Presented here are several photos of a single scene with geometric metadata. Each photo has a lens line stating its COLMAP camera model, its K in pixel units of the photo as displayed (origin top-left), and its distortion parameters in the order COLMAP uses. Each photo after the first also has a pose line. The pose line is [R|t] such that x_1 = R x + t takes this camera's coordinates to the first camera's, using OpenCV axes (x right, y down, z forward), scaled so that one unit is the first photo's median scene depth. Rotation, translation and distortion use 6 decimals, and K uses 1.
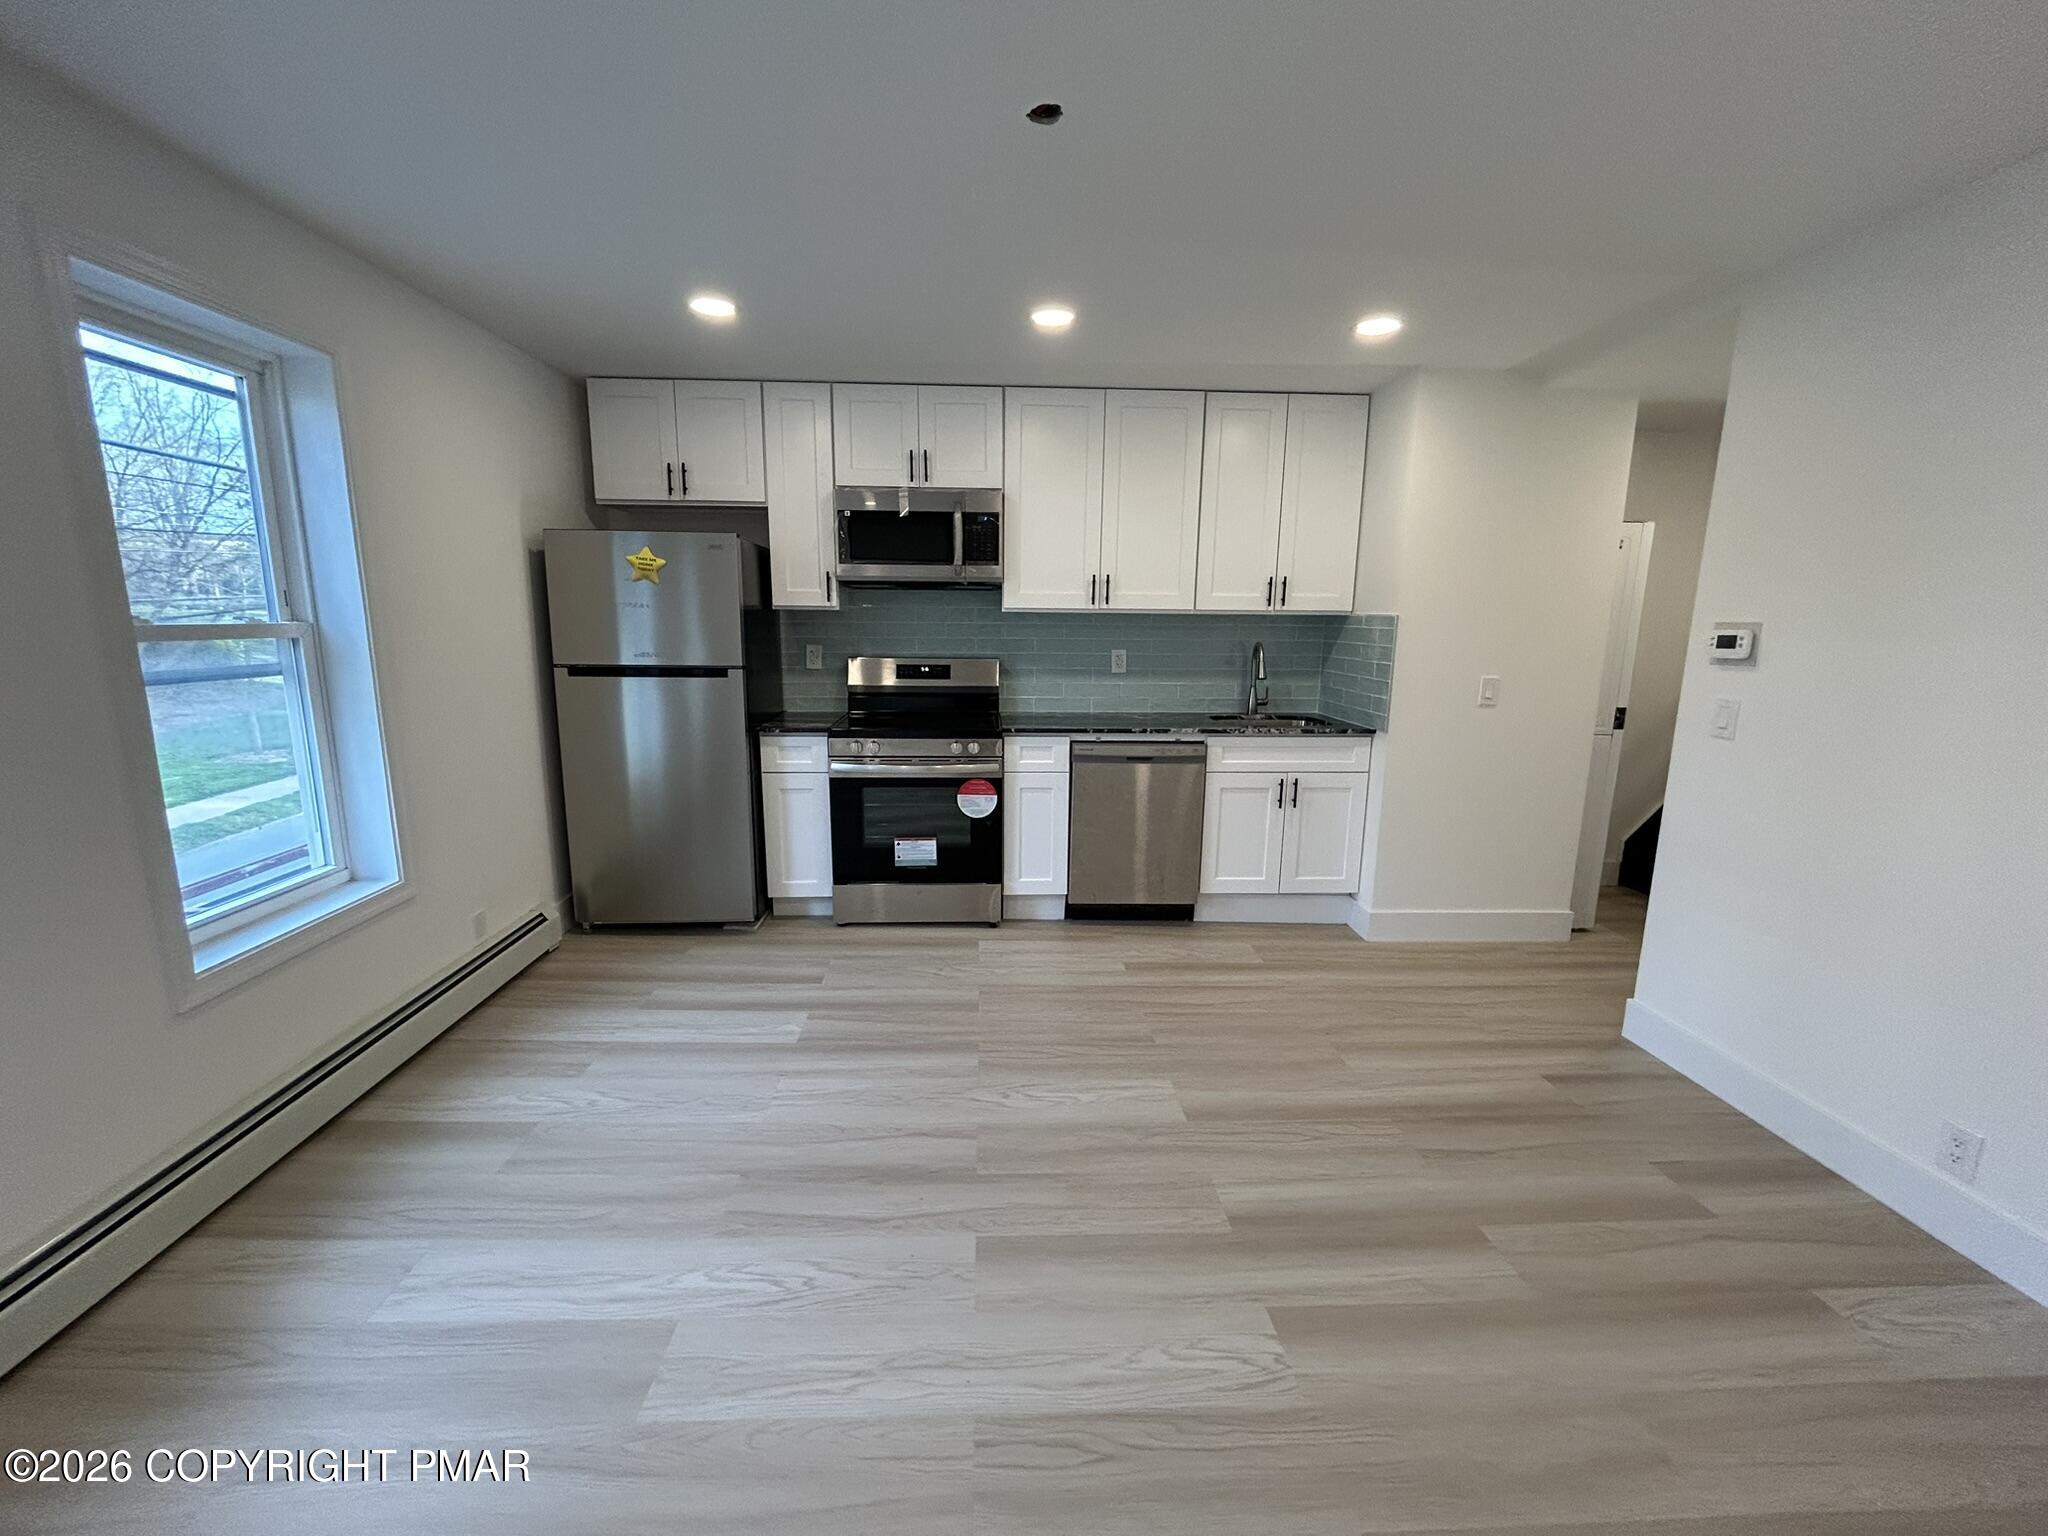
lens RADIAL K [[828.1, 0, 1024.0], [0, 828.1, 768.0], [0, 0, 1]] dist [-0.000475, 0.000332]
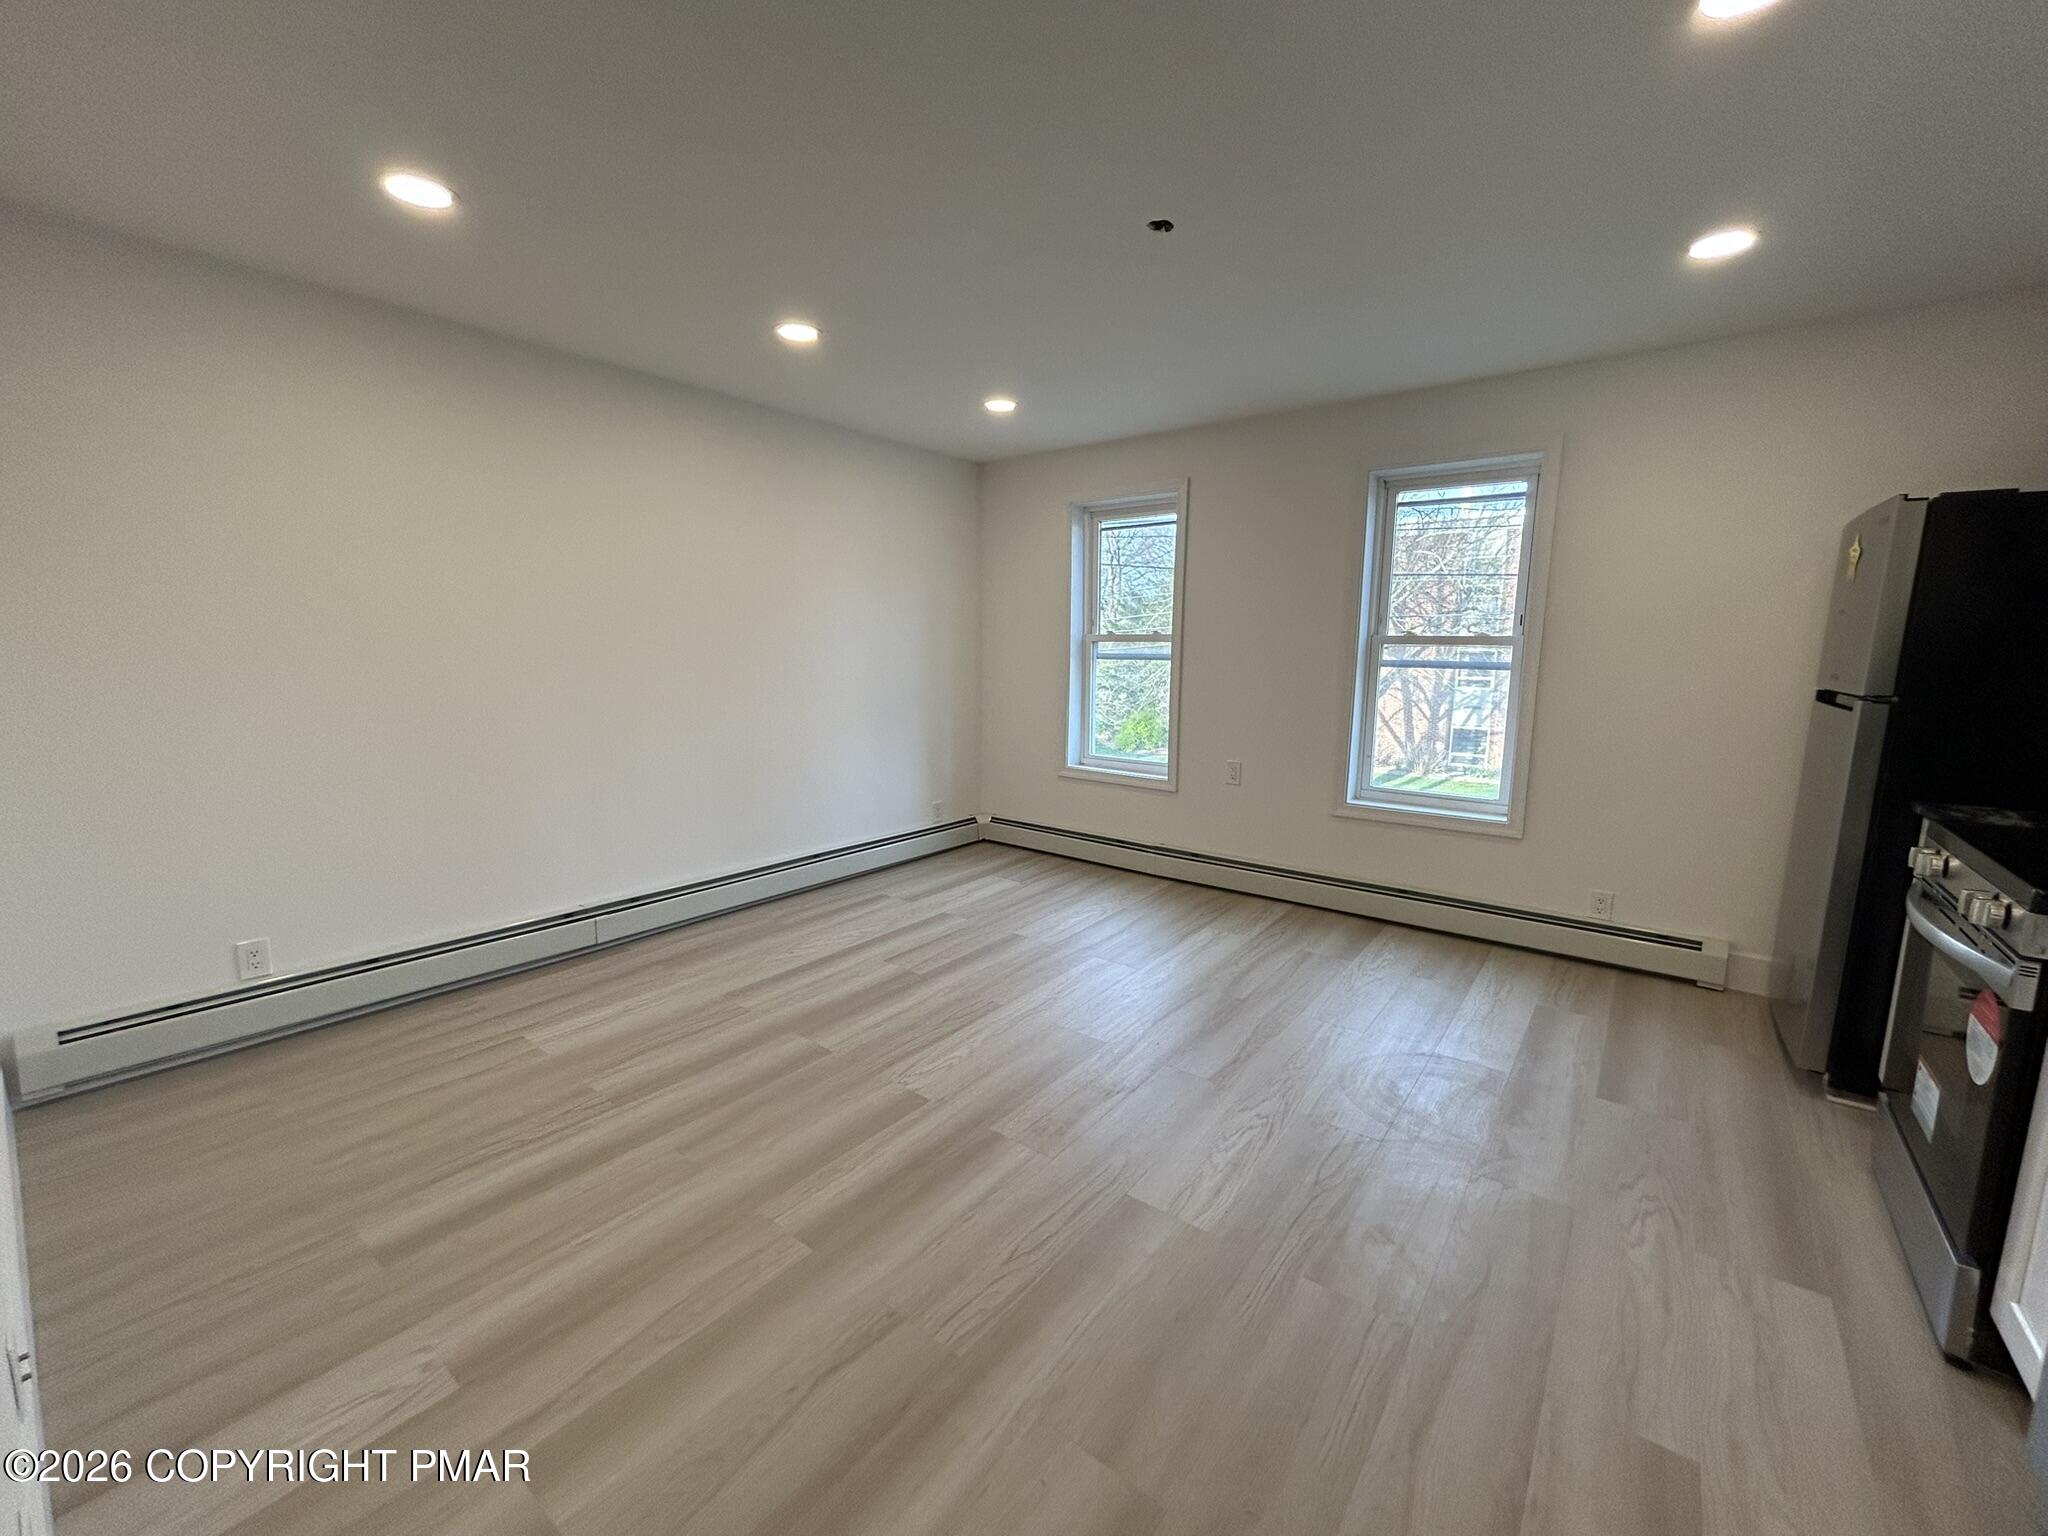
lens RADIAL K [[825.4, 0, 1024.0], [0, 825.4, 768.0], [0, 0, 1]] dist [0.000673, 0.000149]
pose [[-0.654527, 0.097811, -0.749685, 0.557006], [-0.153718, 0.953667, 0.258631, -0.127831], [0.740246, 0.284521, -0.609166, 0.852596]]
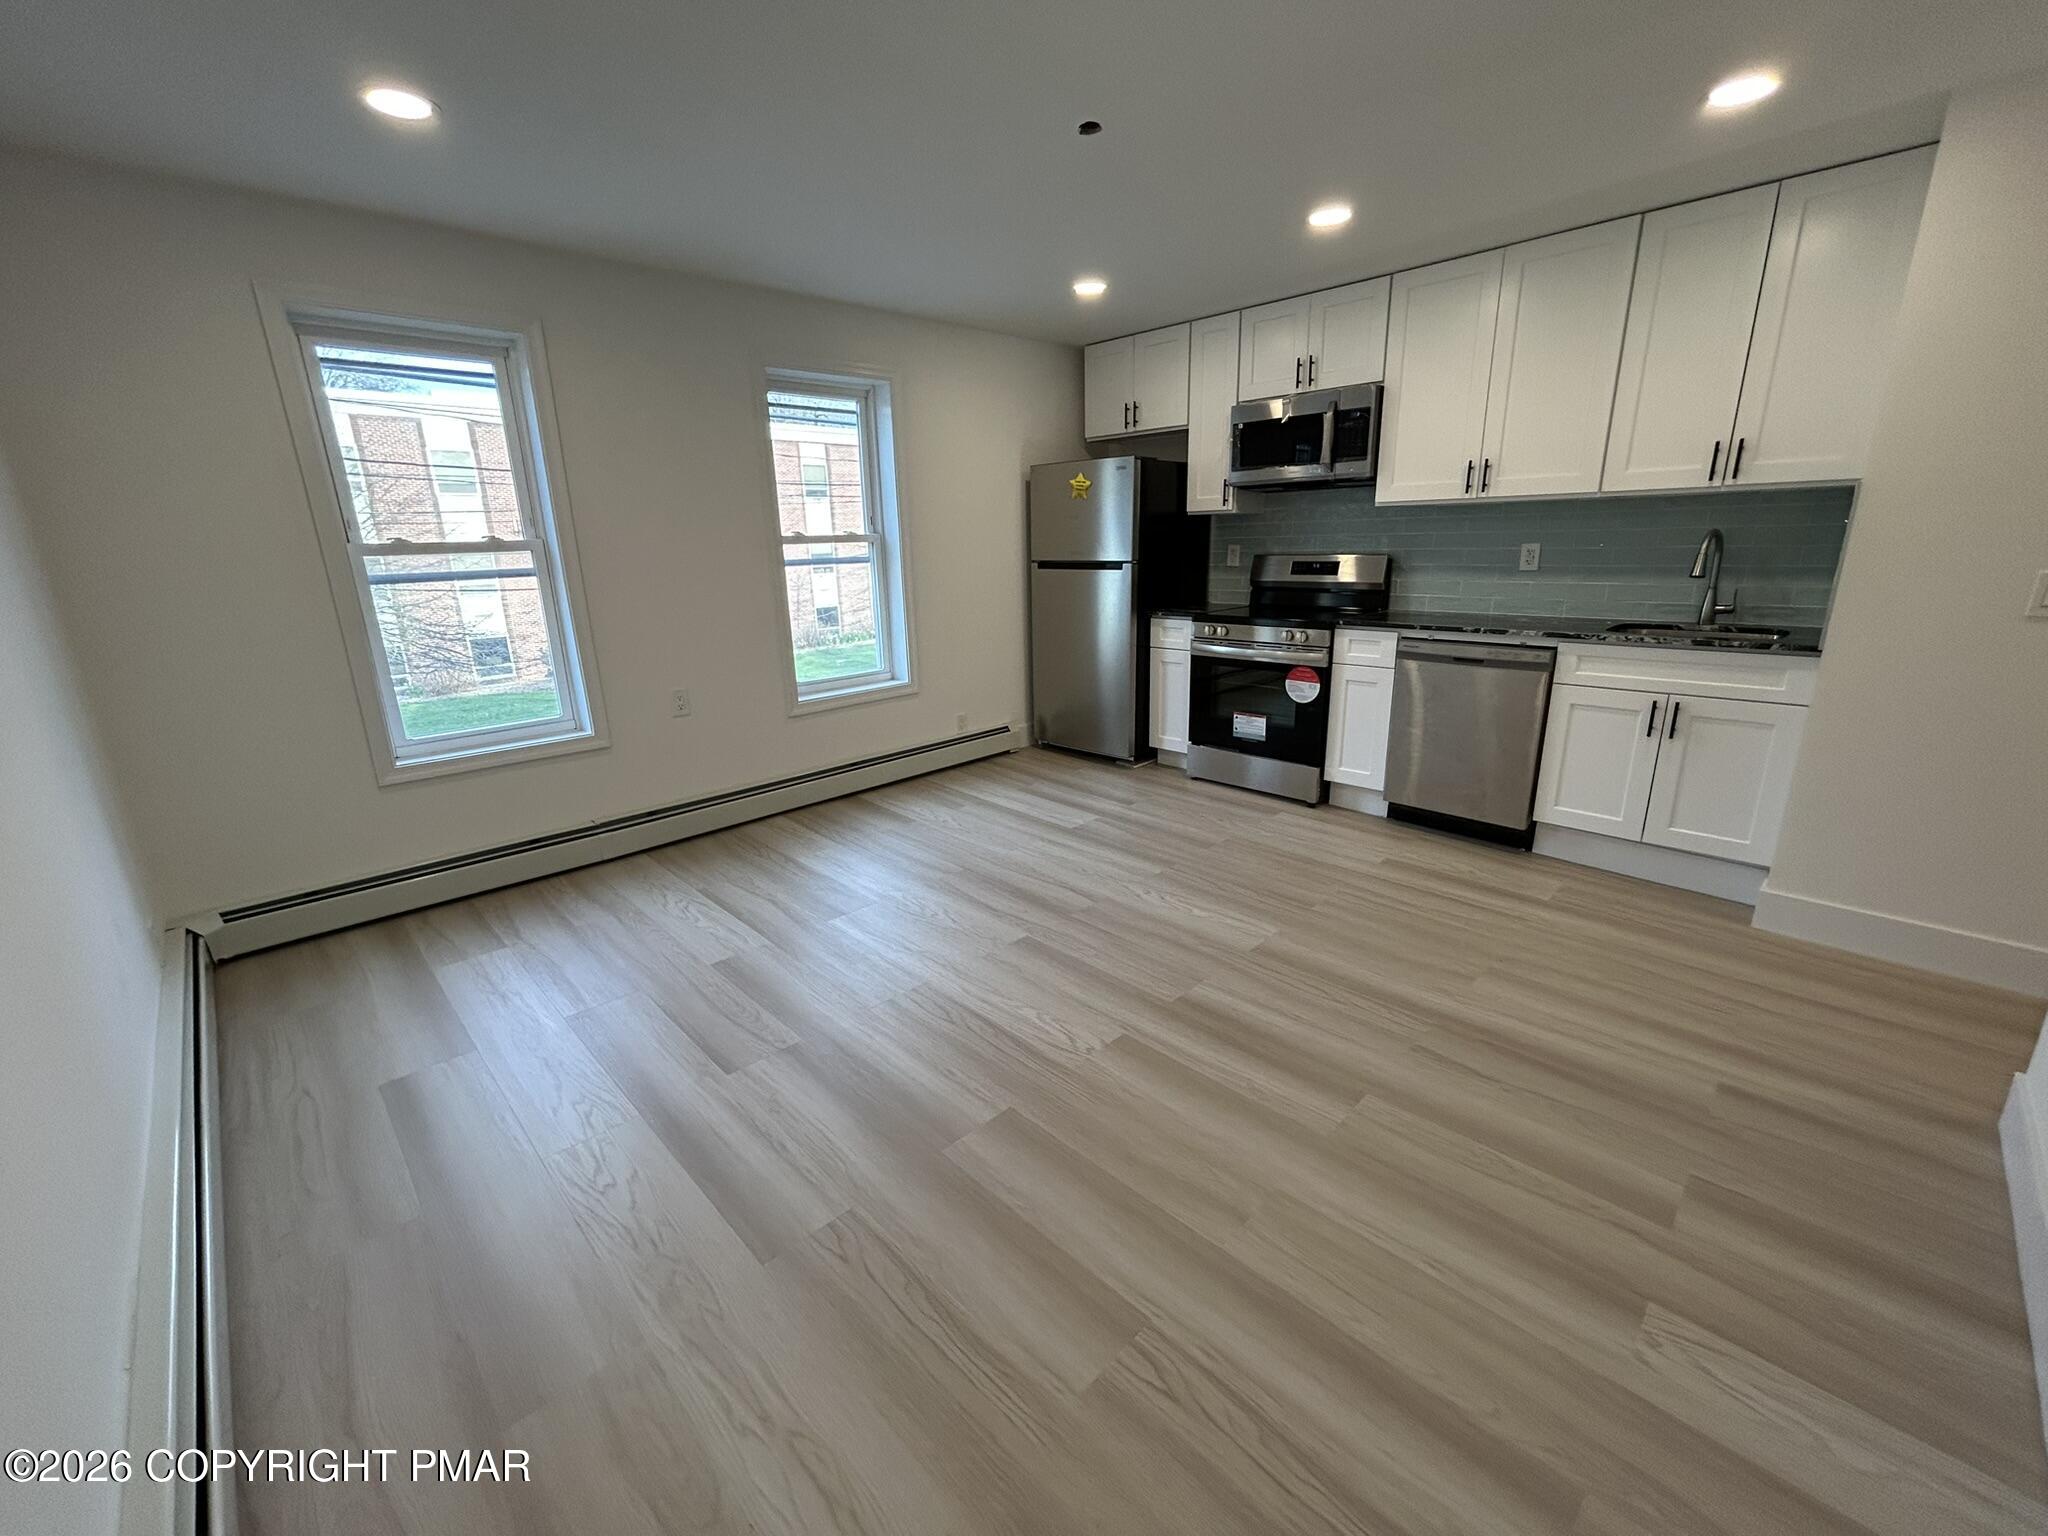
lens RADIAL K [[828.1, 0, 1024.0], [0, 828.1, 768.0], [0, 0, 1]] dist [-0.000475, 0.000332]
pose [[0.661143, 0.176076, -0.729306, 0.511144], [-0.103490, 0.984181, 0.143794, 0.025829], [0.743088, -0.019592, 0.668907, -0.003292]]
